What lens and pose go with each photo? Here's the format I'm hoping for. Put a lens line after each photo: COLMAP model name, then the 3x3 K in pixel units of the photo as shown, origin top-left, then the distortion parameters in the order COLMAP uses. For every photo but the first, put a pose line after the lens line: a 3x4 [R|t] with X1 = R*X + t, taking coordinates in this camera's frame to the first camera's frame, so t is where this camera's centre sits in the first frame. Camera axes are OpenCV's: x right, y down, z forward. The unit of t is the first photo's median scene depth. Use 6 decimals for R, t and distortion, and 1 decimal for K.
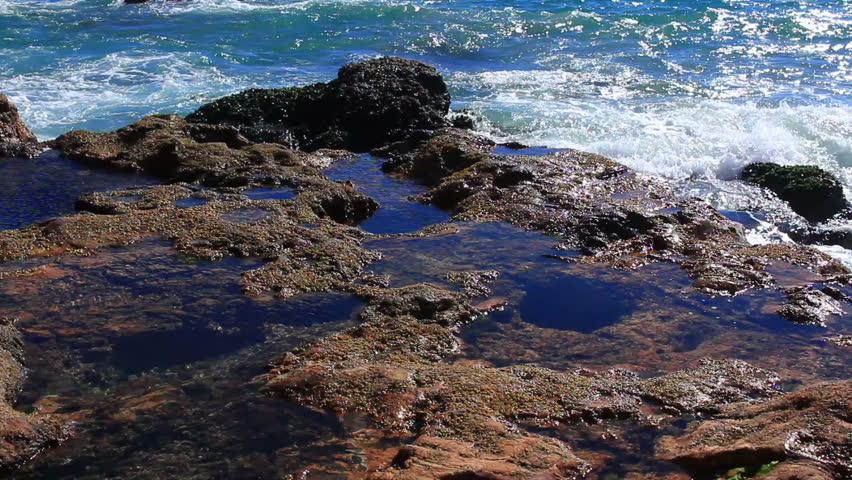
lens RADIAL K [[943.6, 0, 424.2], [0, 943.6, 241.7], [0, 0, 1]] dist [-0.039317, 0.000000]
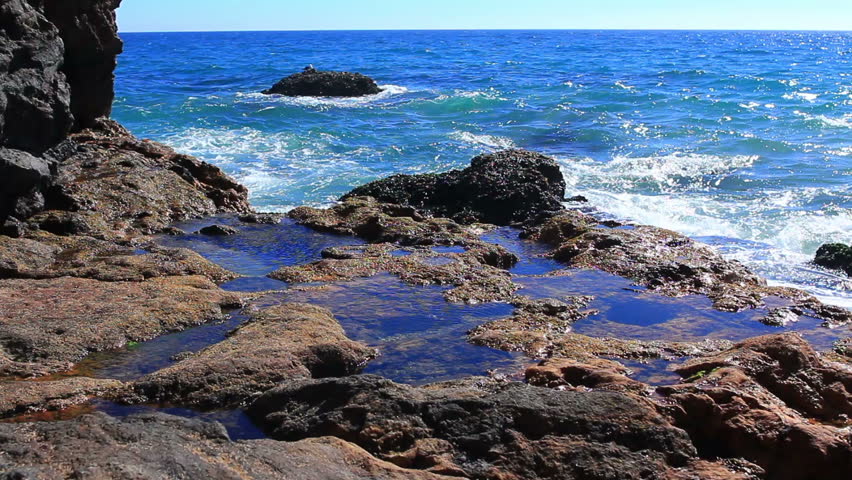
lens RADIAL K [[943.6, 0, 426.0], [0, 943.6, 236.9], [0, 0, 1]] dist [-0.039317, 0.000000]
pose [[0.992835, 0.020291, -0.117758, -0.020809], [-0.030888, 0.995564, -0.088873, 0.076517], [0.115432, 0.091874, 0.989057, -0.619571]]
